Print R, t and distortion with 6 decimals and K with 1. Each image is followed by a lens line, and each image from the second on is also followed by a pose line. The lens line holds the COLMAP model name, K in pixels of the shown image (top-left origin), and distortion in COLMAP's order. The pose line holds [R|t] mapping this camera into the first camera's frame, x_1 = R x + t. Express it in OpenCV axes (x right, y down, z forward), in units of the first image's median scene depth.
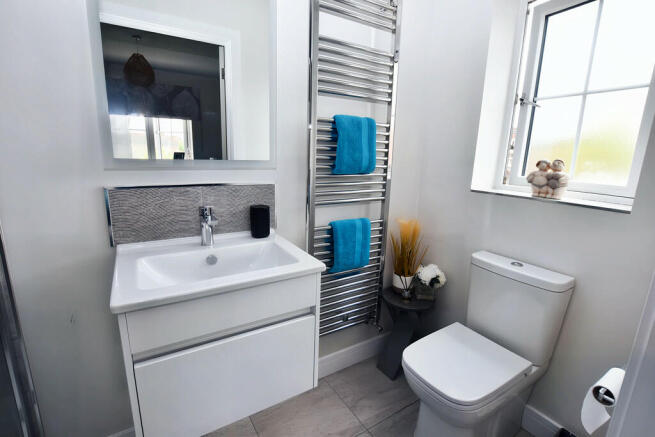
lens RADIAL K [[309.4, 0, 327.5], [0, 309.4, 218.5], [0, 0, 1]] dist [-0.000369, 0.000458]
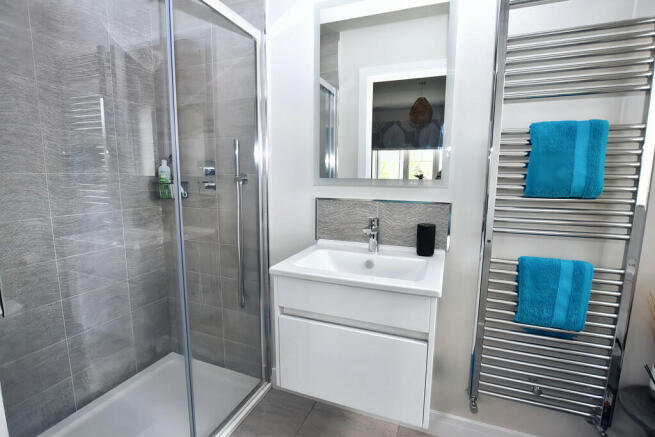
lens RADIAL K [[309.4, 0, 327.5], [0, 309.4, 218.5], [0, 0, 1]] dist [-0.000369, 0.000458]
pose [[0.600031, 0.085688, -0.795374, 0.376851], [-0.159264, 0.987140, -0.013802, 0.005311], [0.783963, 0.134956, 0.605961, 0.131567]]
